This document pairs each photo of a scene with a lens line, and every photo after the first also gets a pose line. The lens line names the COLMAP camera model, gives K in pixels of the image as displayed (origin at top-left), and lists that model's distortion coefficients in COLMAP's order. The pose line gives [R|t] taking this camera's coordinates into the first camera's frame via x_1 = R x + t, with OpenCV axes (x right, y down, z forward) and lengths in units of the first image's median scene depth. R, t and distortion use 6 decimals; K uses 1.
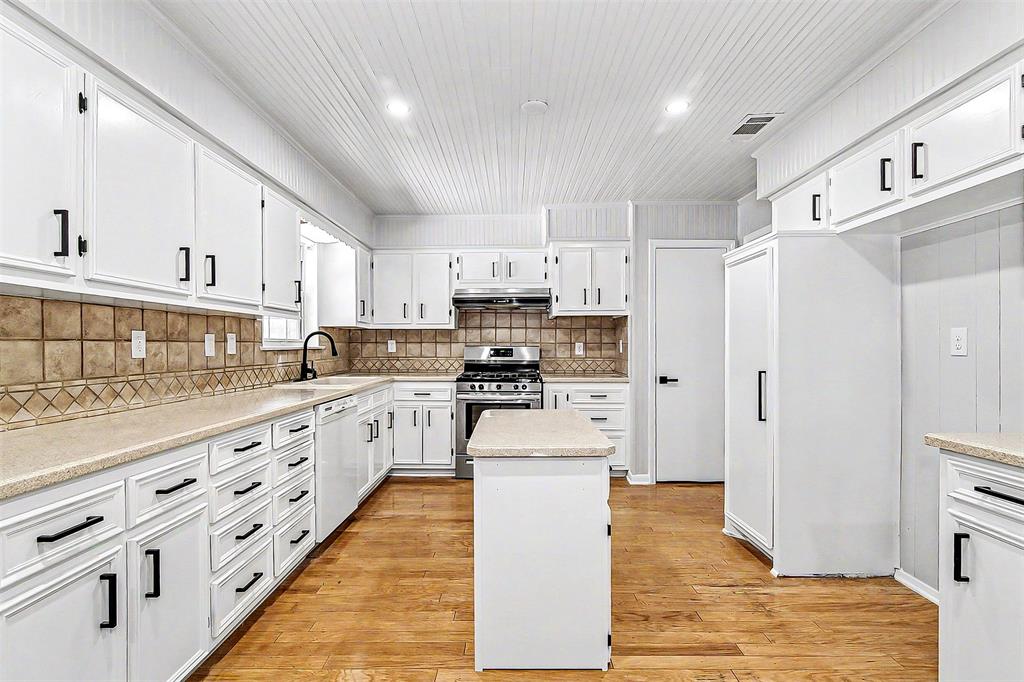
lens RADIAL K [[479.1, 0, 509.3], [0, 479.1, 344.8], [0, 0, 1]] dist [0.003923, 0.000206]
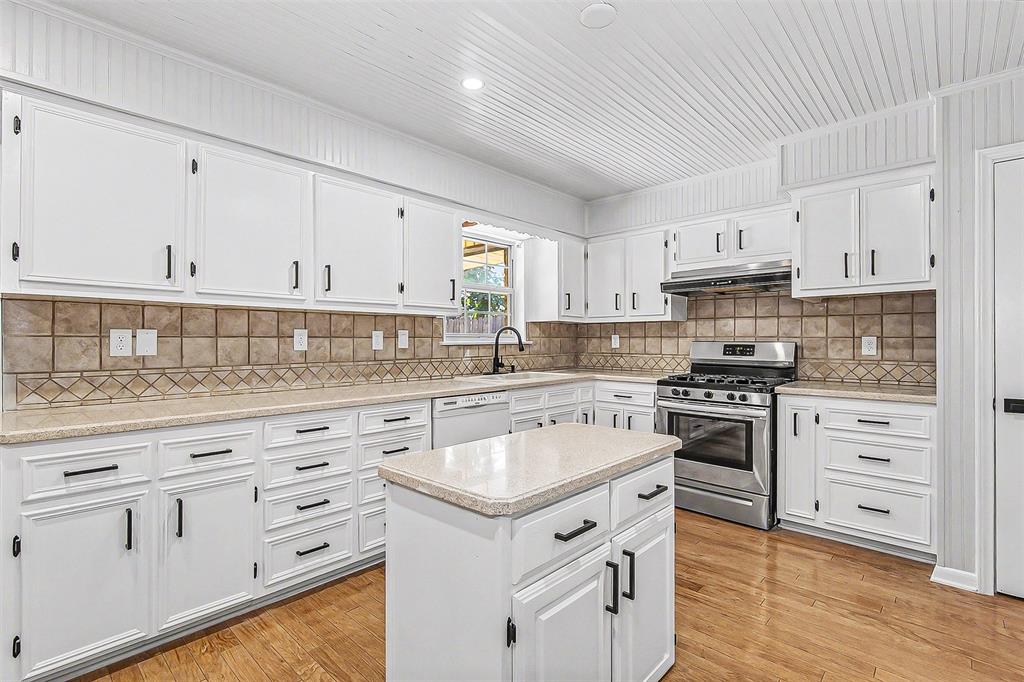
lens RADIAL K [[479.1, 0, 509.3], [0, 479.1, 344.8], [0, 0, 1]] dist [0.003923, 0.000206]
pose [[0.735550, 0.006804, -0.677436, 0.262408], [0.000576, 0.999943, 0.010669, -0.000623], [0.677470, -0.008238, 0.735505, 0.220257]]
